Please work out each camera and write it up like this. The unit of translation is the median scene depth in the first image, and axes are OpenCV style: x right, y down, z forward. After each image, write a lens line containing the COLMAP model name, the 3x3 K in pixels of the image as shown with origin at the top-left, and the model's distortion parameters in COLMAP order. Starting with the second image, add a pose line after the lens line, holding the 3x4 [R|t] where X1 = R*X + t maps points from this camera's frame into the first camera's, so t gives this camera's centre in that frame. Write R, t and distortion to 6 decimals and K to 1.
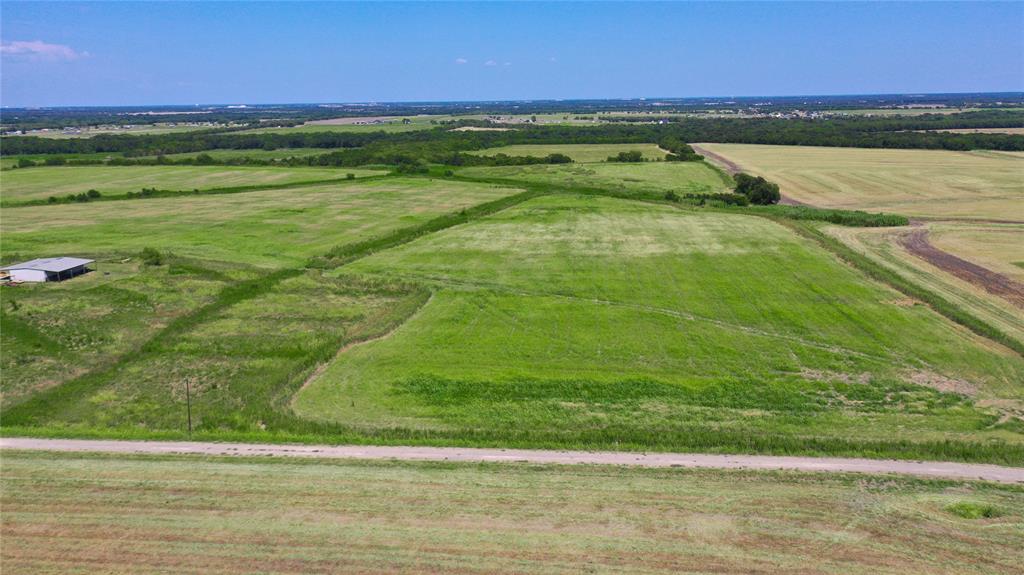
lens RADIAL K [[802.3, 0, 490.4], [0, 802.3, 285.6], [0, 0, 1]] dist [0.002803, 0.003591]
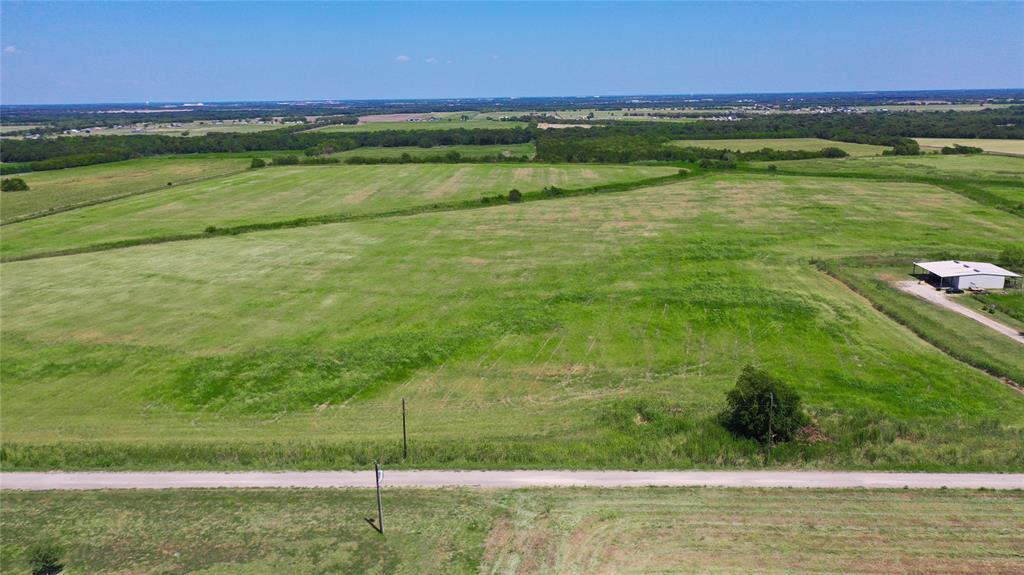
lens RADIAL K [[812.0, 0, 512.0], [0, 812.0, 287.5], [0, 0, 1]] dist [0.002452, 0.005889]
pose [[0.995814, -0.022257, 0.088653, -0.616550], [0.022053, 0.999751, 0.003284, -0.010894], [-0.088705, -0.001316, 0.996057, 0.084826]]
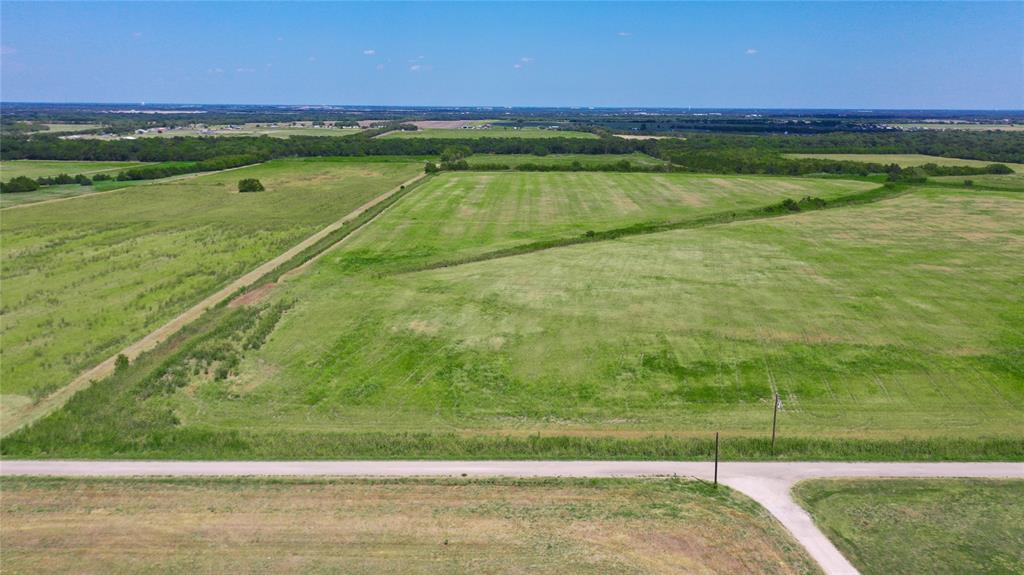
lens RADIAL K [[818.3, 0, 533.0], [0, 818.3, 285.6], [0, 0, 1]] dist [0.004481, 0.002501]
pose [[0.991782, -0.005658, 0.127811, -0.958054], [0.007182, 0.999909, -0.011463, -0.011918], [-0.127734, 0.012287, 0.991732, 0.115601]]
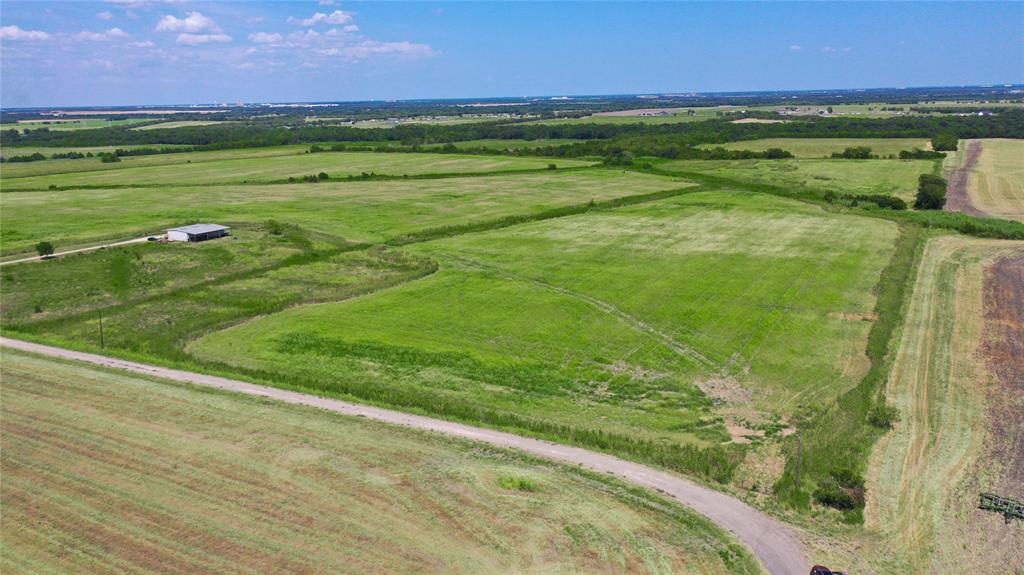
lens RADIAL K [[789.1, 0, 496.9], [0, 789.1, 291.6], [0, 0, 1]] dist [0.007077, 0.005378]
pose [[0.925657, 0.083800, -0.368966, 0.215585], [-0.075677, 0.996466, 0.036460, -0.004627], [0.370718, -0.005827, 0.928727, -0.003889]]
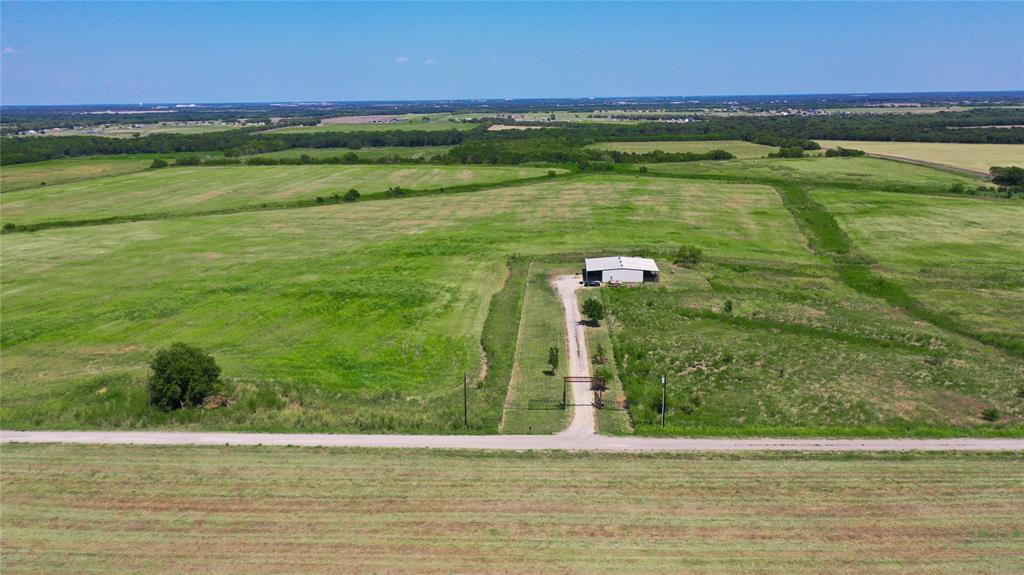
lens RADIAL K [[808.6, 0, 502.9], [0, 808.6, 287.7], [0, 0, 1]] dist [0.003275, 0.005357]
pose [[0.996528, -0.018762, 0.081112, -0.421064], [0.018618, 0.999823, 0.002529, -0.001873], [-0.081145, -0.001010, 0.996702, 0.032289]]
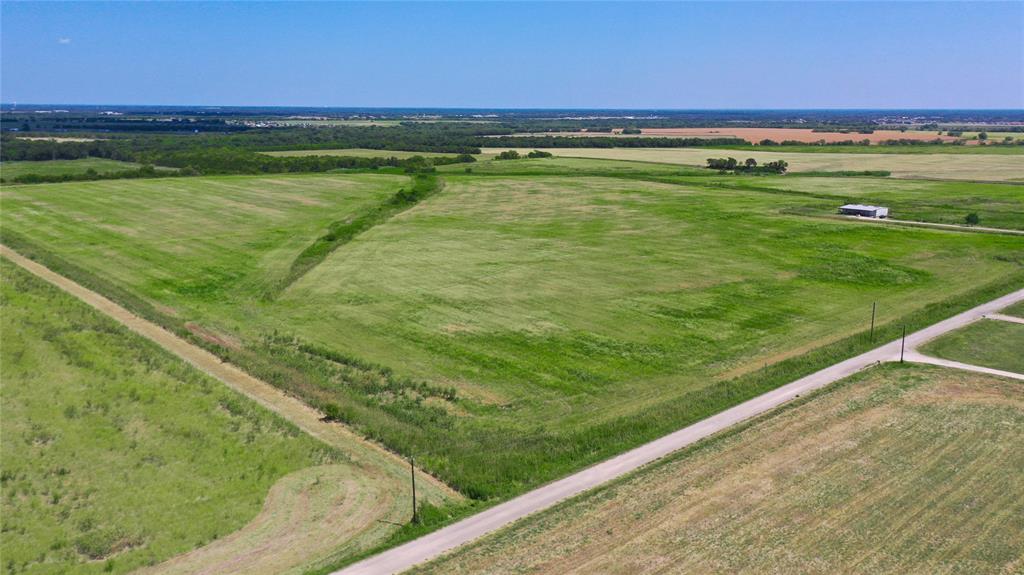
lens RADIAL K [[812.0, 0, 512.0], [0, 812.0, 287.5], [0, 0, 1]] dist [0.002452, 0.005889]
pose [[0.653192, -0.143377, 0.743494, -1.259685], [0.152677, 0.986680, 0.056140, -0.037501], [-0.741640, 0.076844, 0.666382, 0.224554]]
